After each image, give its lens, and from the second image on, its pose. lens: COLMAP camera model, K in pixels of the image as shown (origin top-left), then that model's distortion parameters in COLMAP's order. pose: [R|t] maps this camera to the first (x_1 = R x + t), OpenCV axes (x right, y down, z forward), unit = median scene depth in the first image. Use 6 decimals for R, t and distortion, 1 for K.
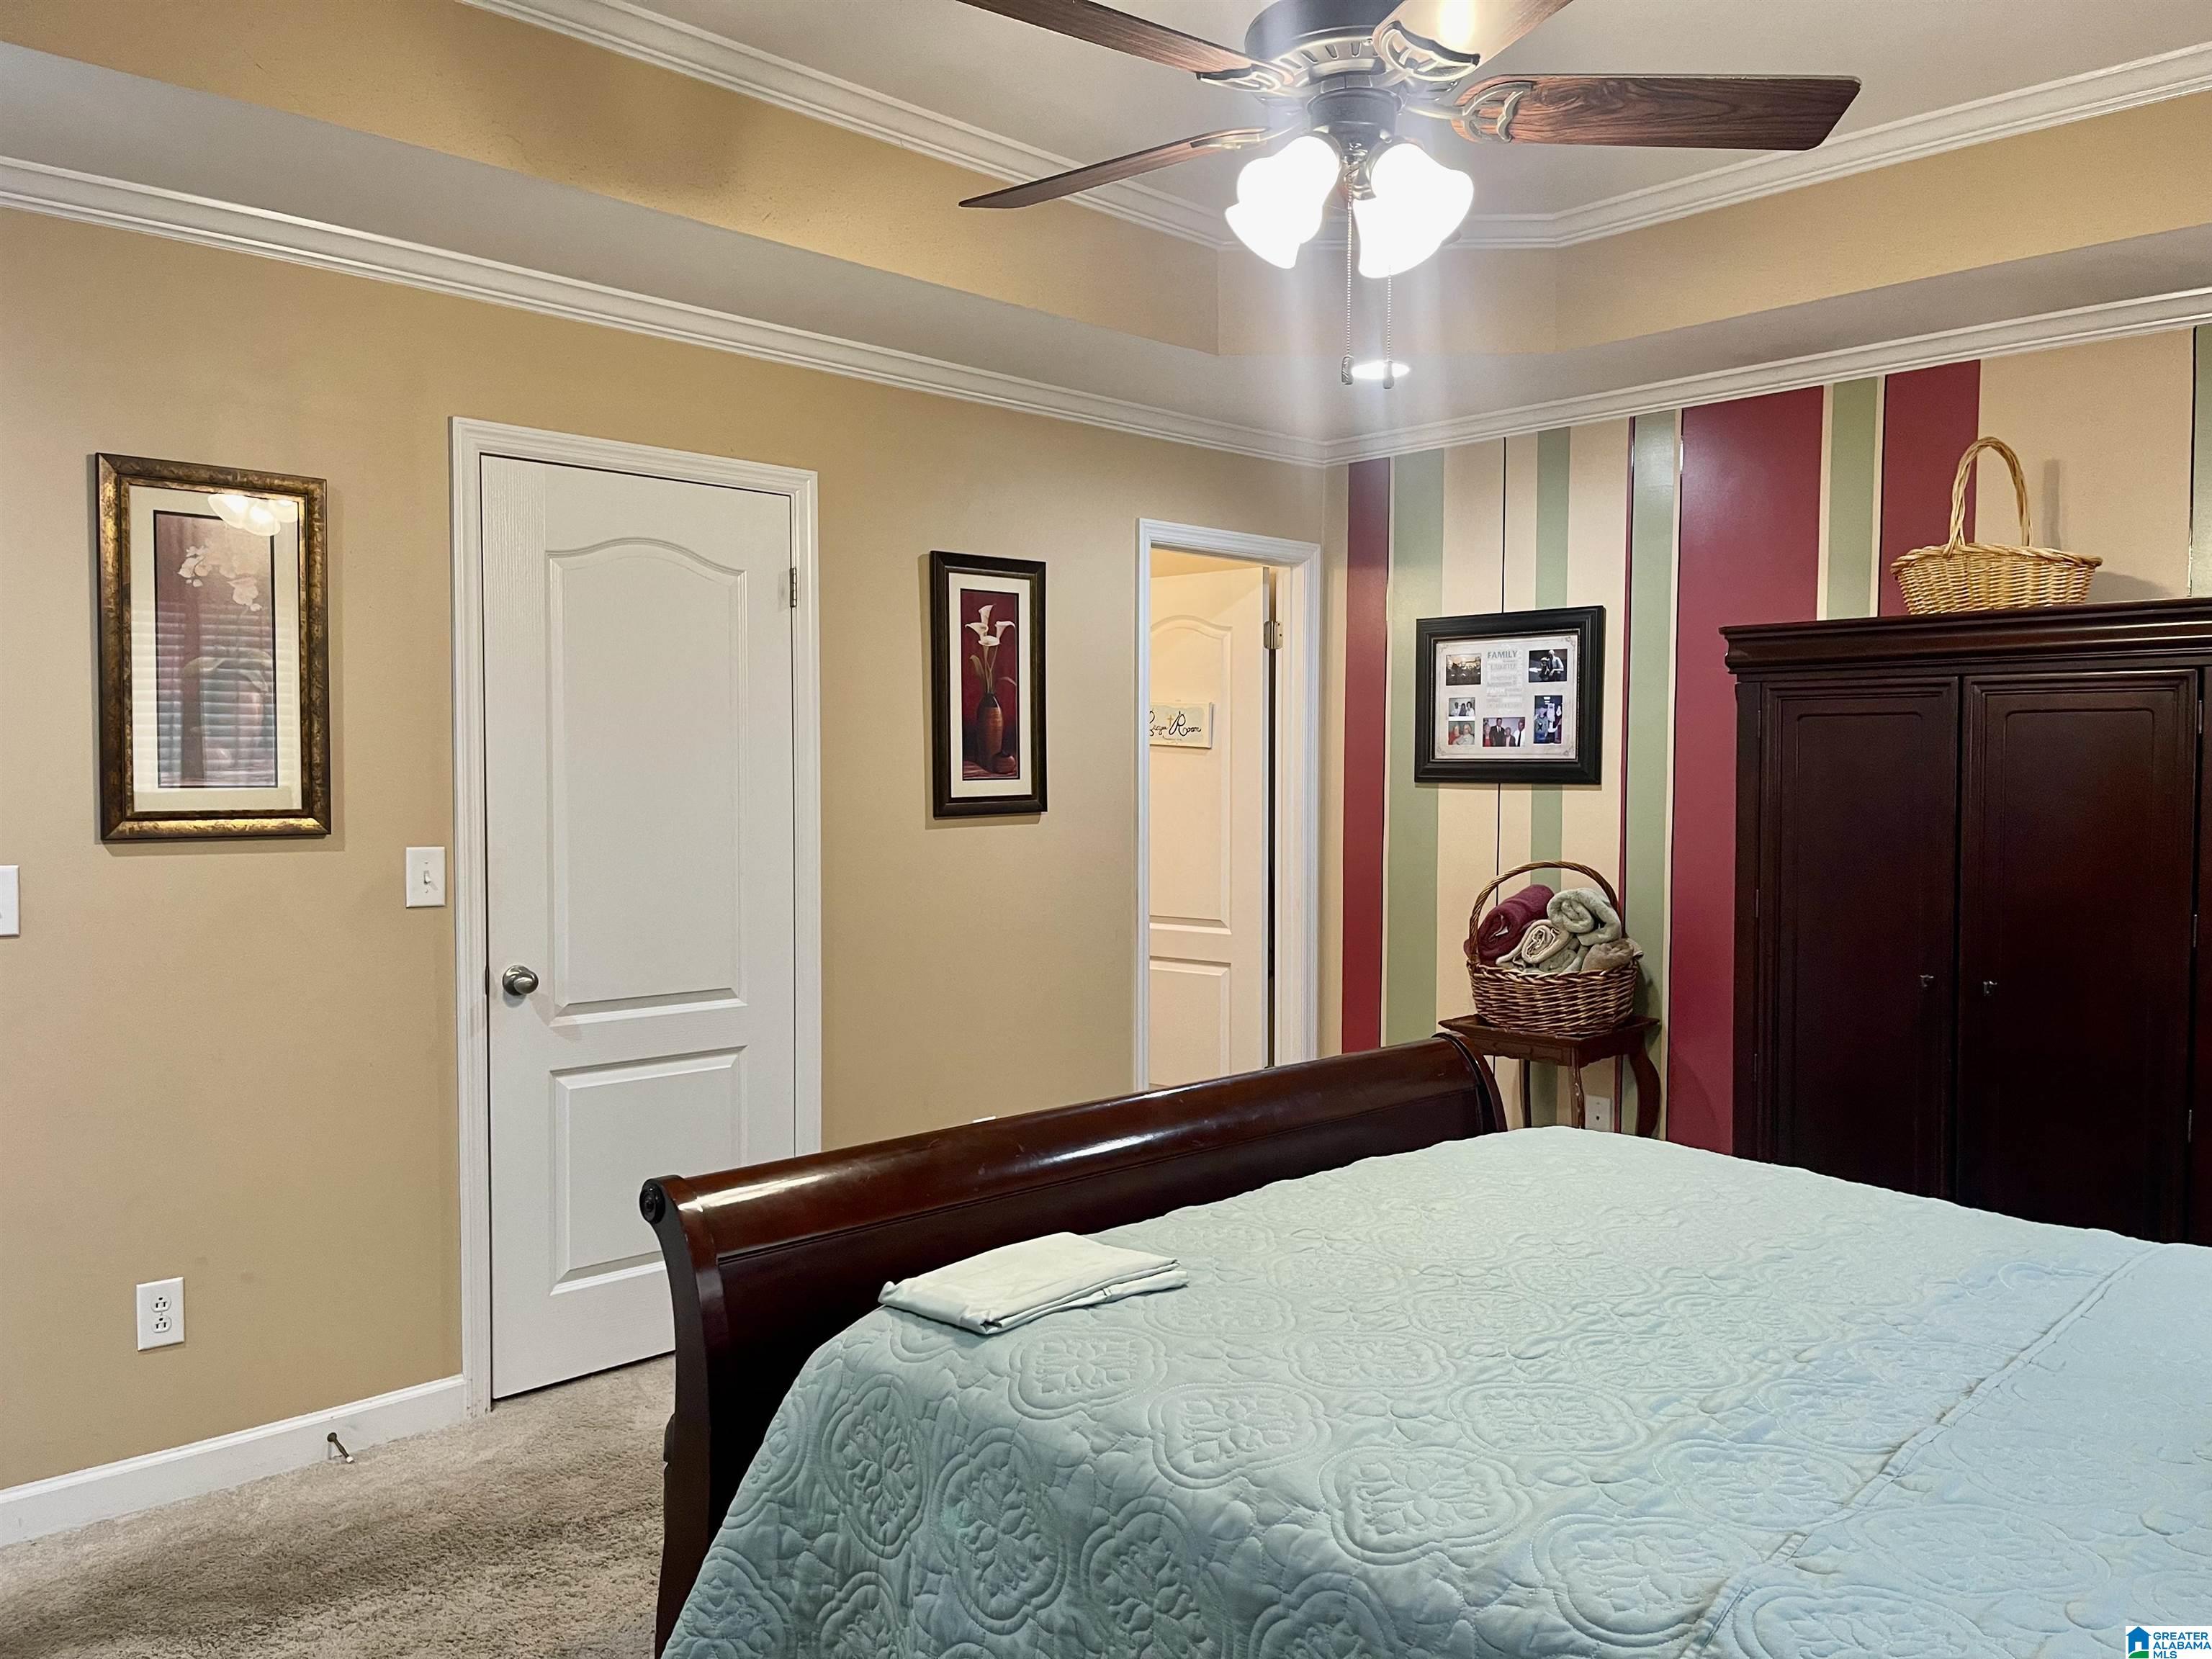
lens RADIAL K [[1649.4, 0, 1106.0], [0, 1649.4, 829.5], [0, 0, 1]] dist [0.000073, 0.000829]
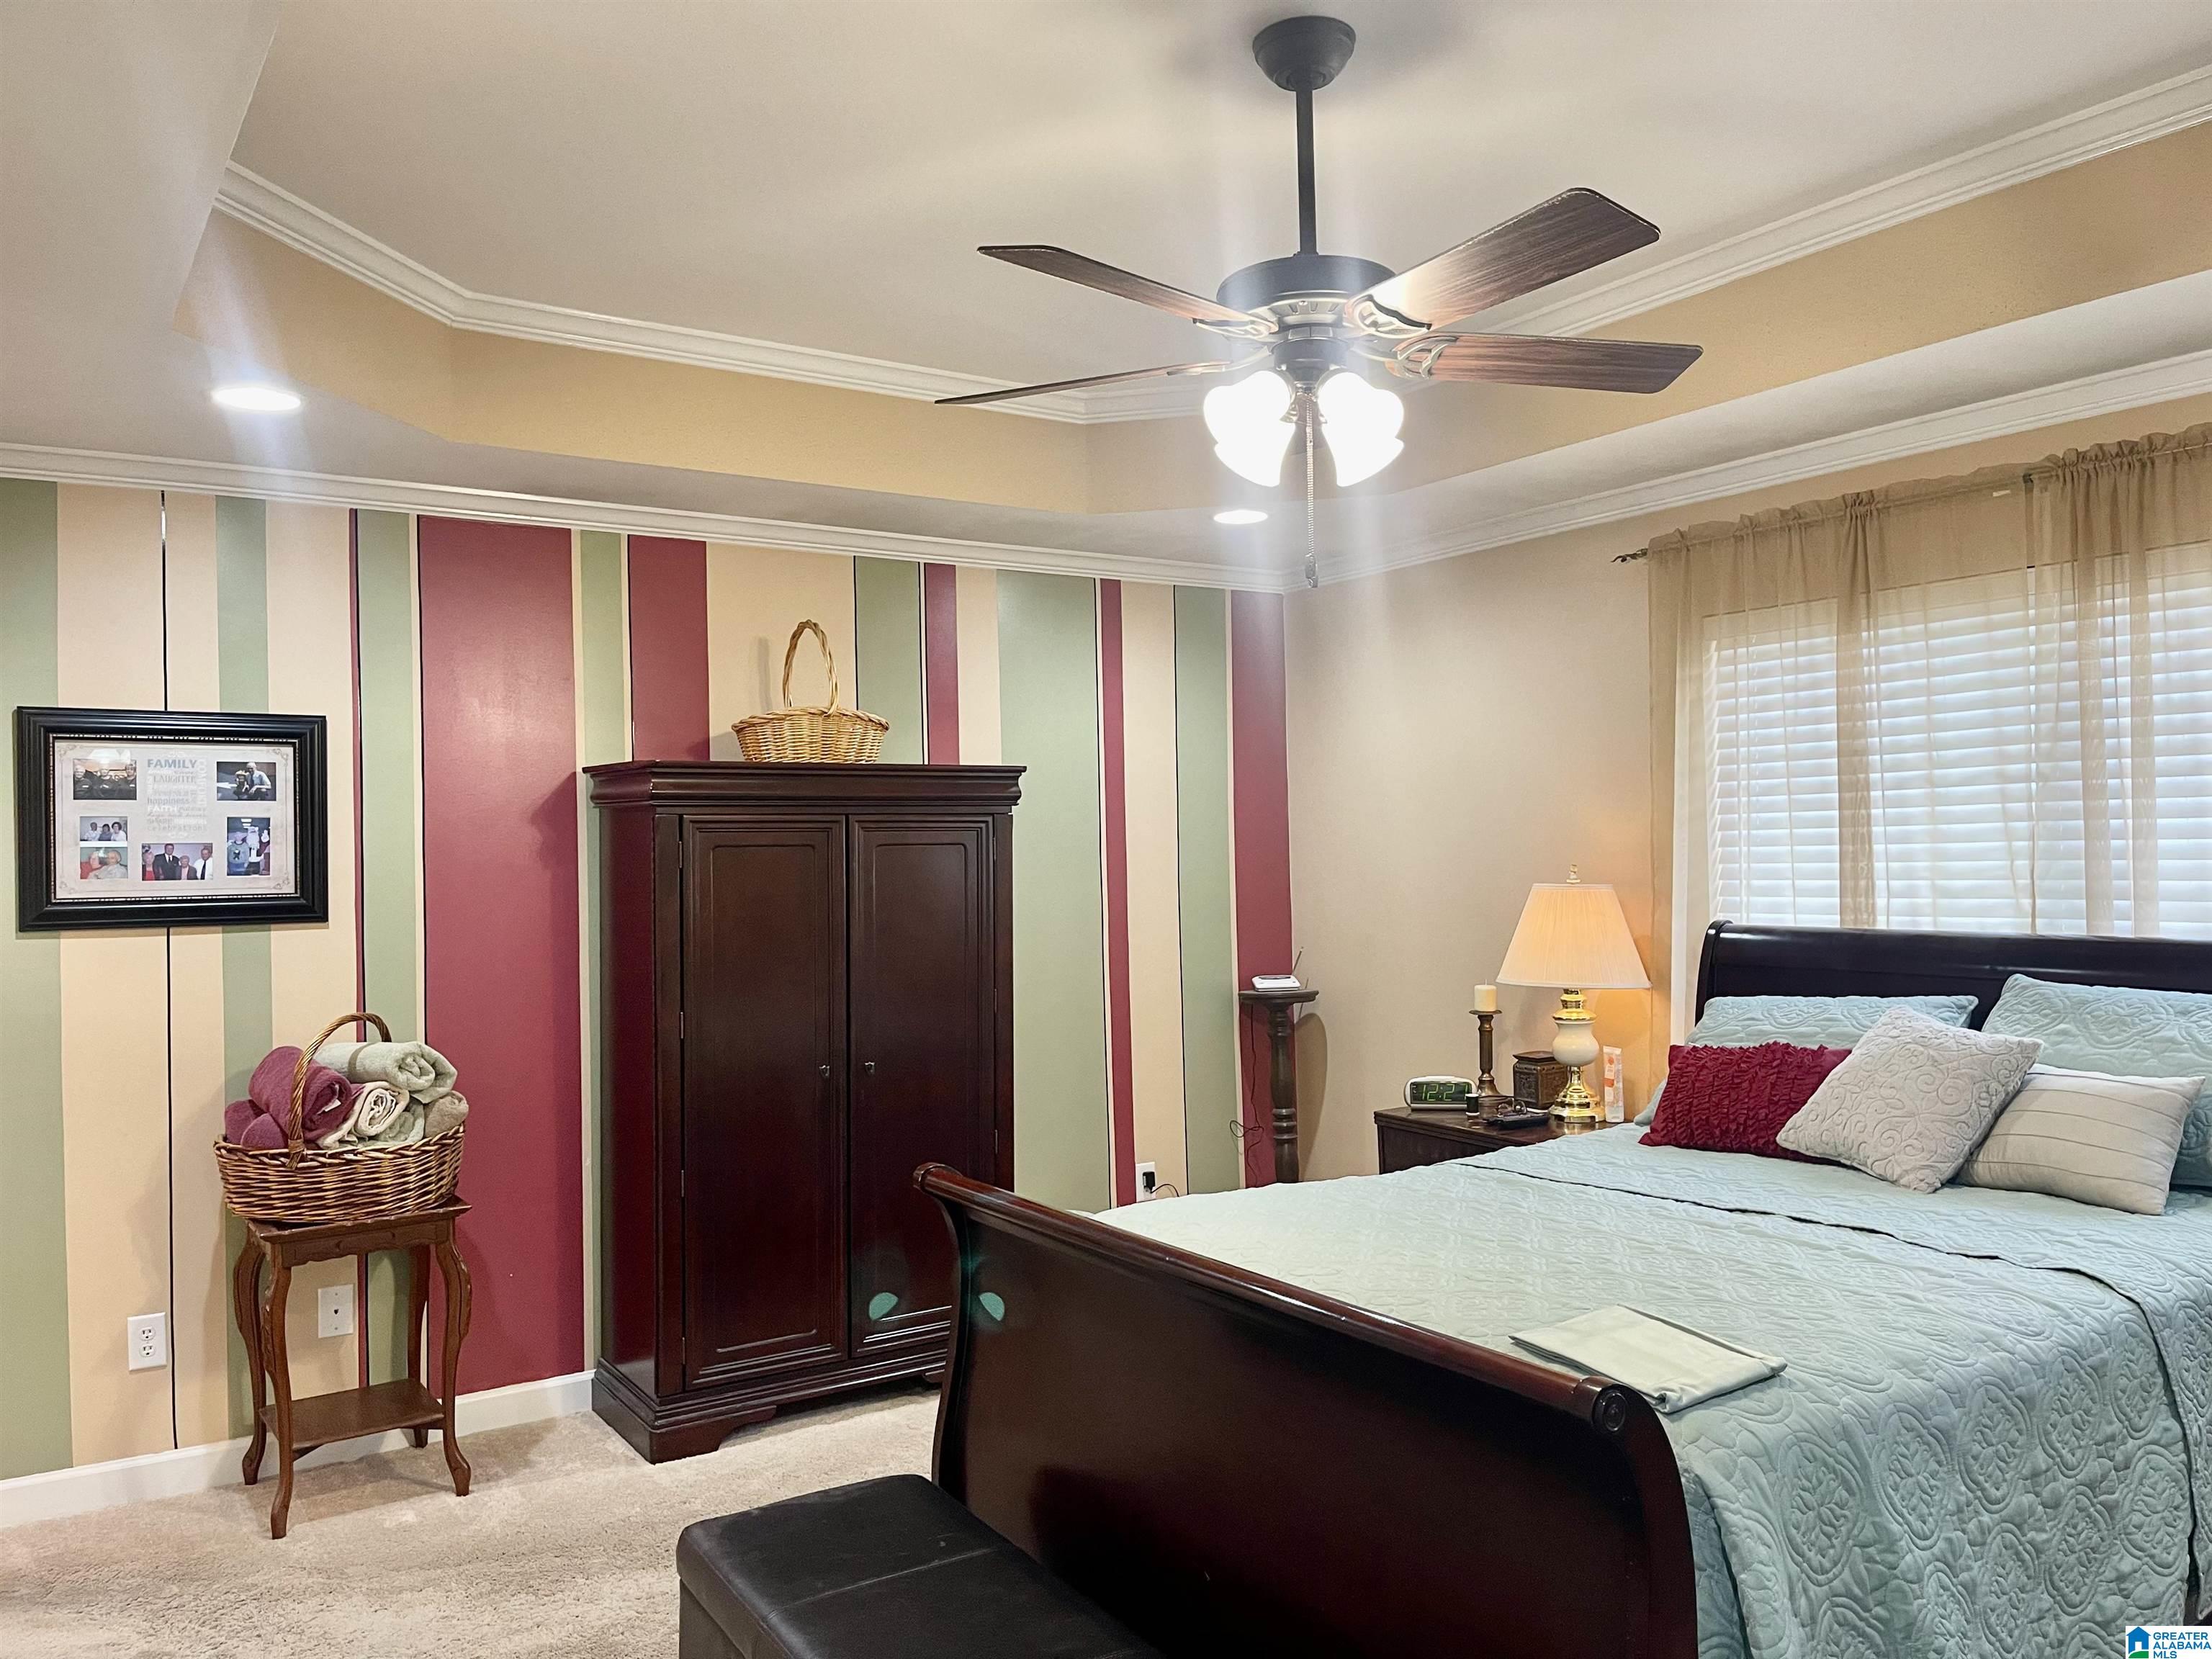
lens RADIAL K [[1649.4, 0, 1106.0], [0, 1649.4, 829.5], [0, 0, 1]] dist [0.000073, 0.000829]
pose [[0.174667, 0.013026, 0.984541, -0.467682], [0.059659, 0.997935, -0.023787, -0.030006], [-0.982818, 0.062892, 0.173530, 0.436496]]
